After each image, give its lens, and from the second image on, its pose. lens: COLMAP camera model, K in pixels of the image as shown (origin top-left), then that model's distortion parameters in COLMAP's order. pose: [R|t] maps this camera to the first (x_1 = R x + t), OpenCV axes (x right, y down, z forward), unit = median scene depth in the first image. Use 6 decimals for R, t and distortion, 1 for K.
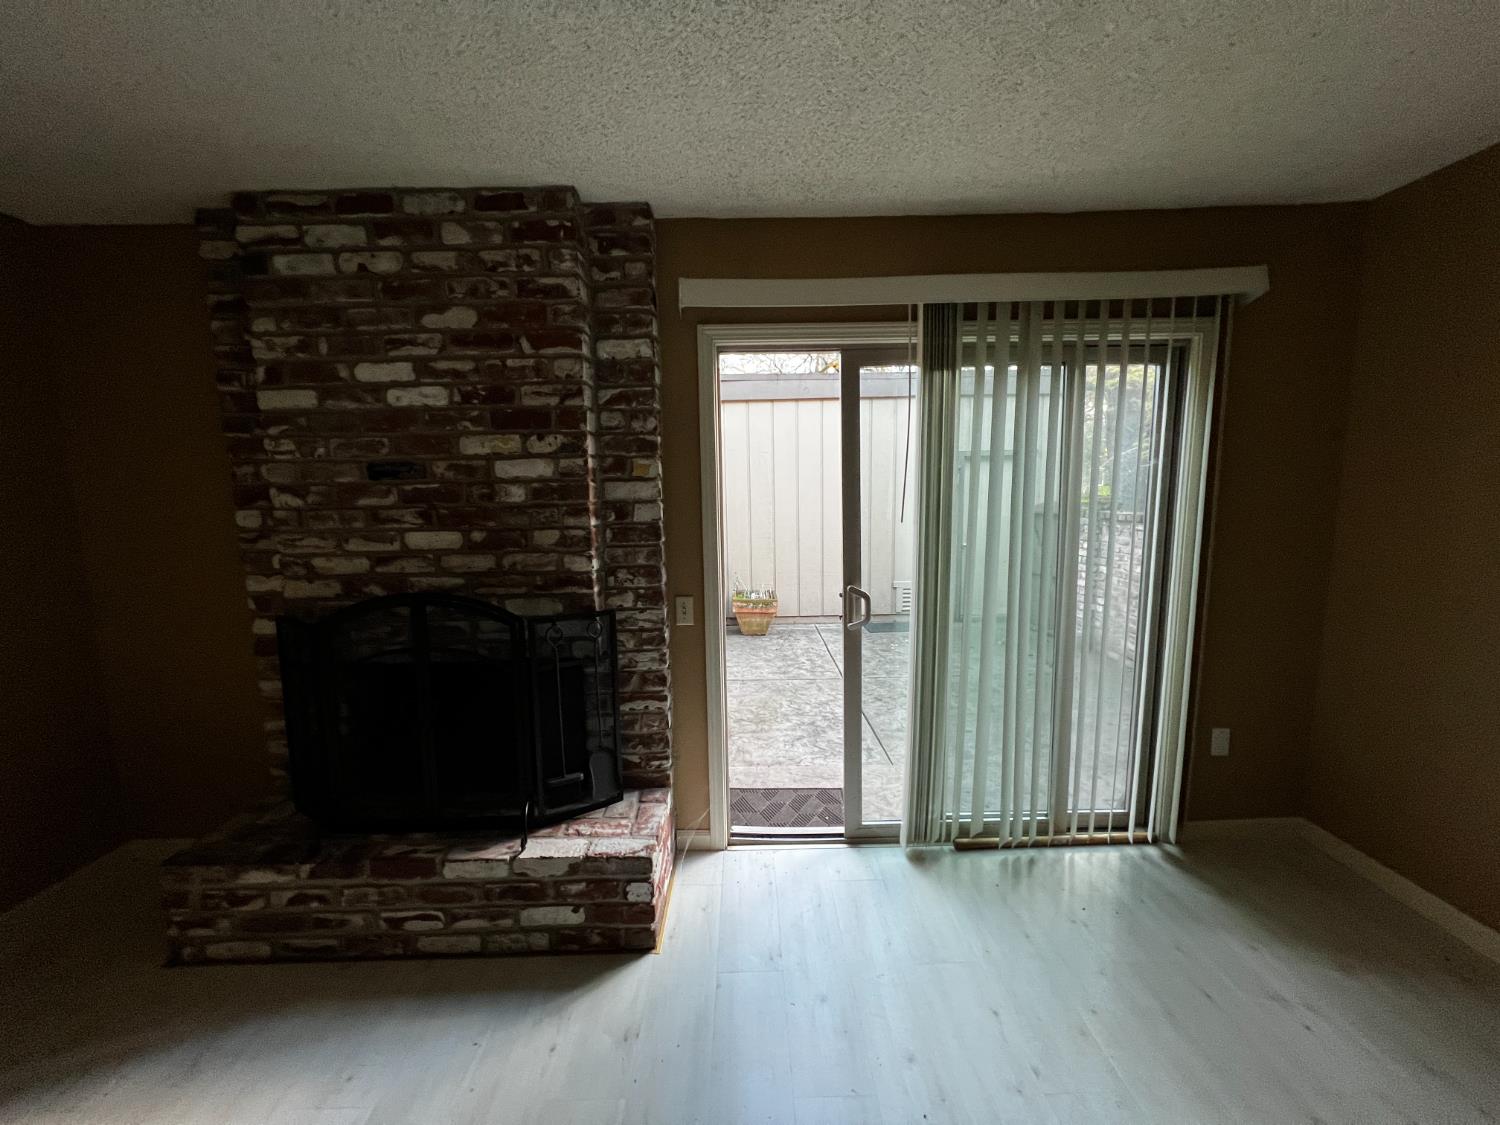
lens RADIAL K [[597.8, 0, 750.0], [0, 597.8, 562.5], [0, 0, 1]] dist [0.002681, 0.000191]
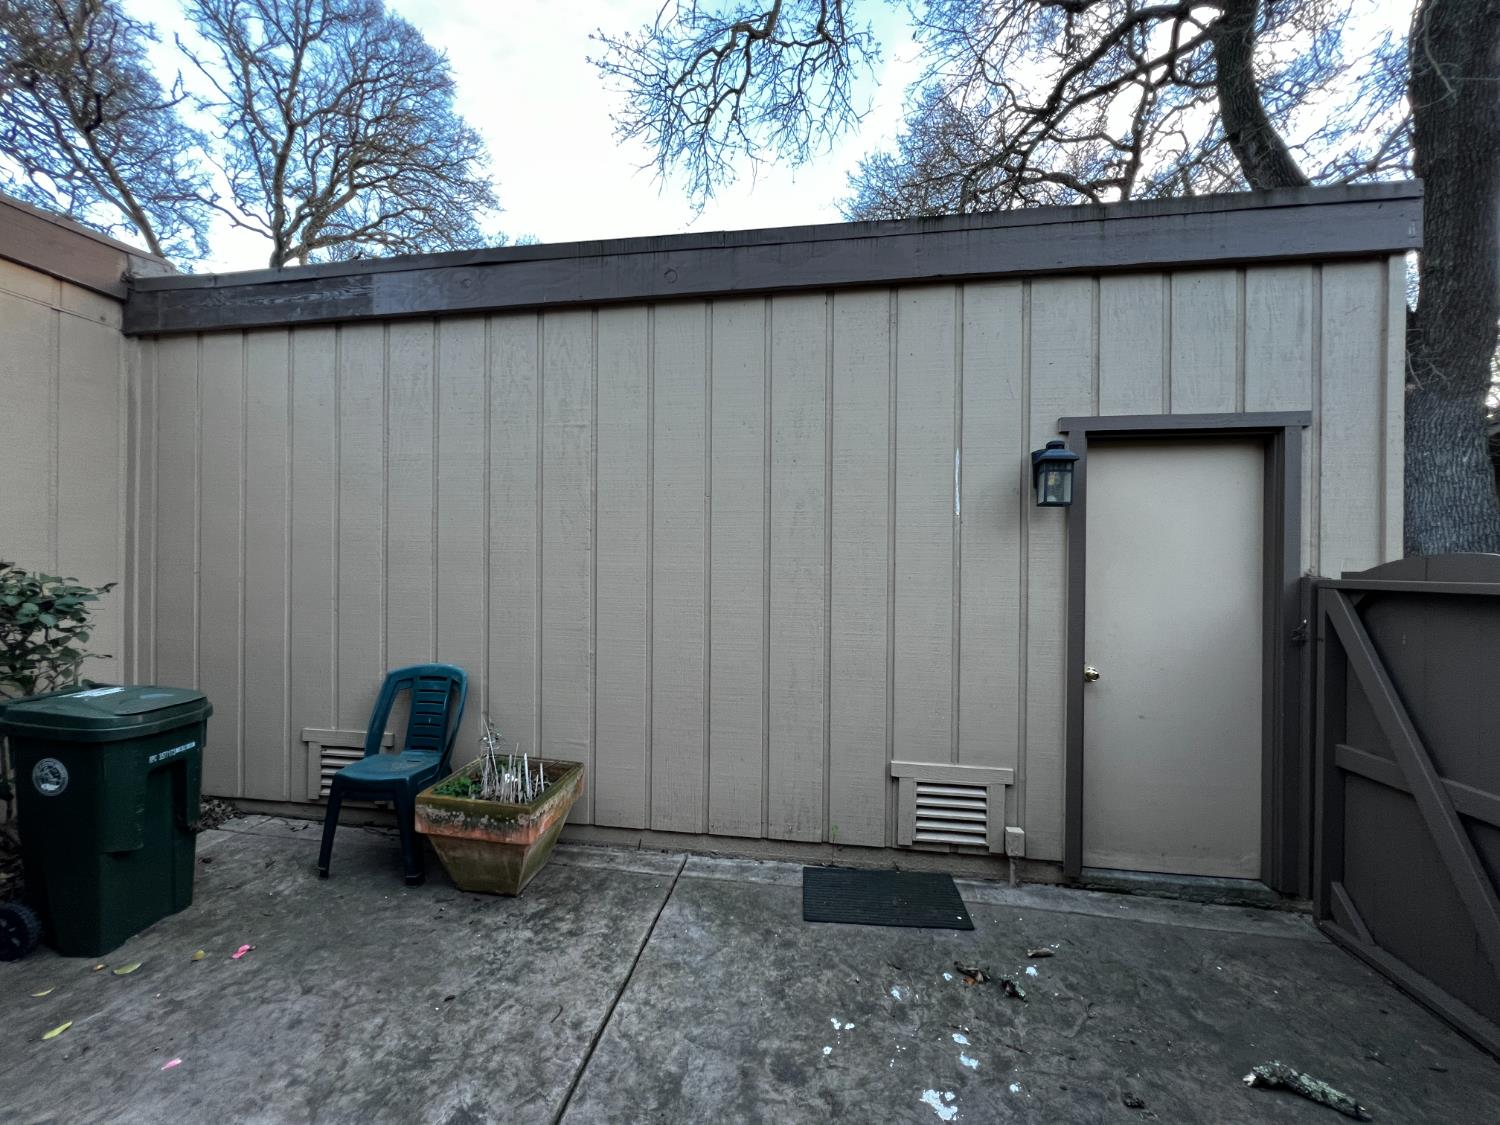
lens RADIAL K [[601.2, 0, 750.0], [0, 601.2, 562.5], [0, 0, 1]] dist [-0.000633, -0.000046]
pose [[0.986083, 0.022630, -0.164708, 0.228964], [-0.044337, 0.990609, -0.129336, -0.041341], [0.160235, 0.134839, 0.977826, 0.650752]]
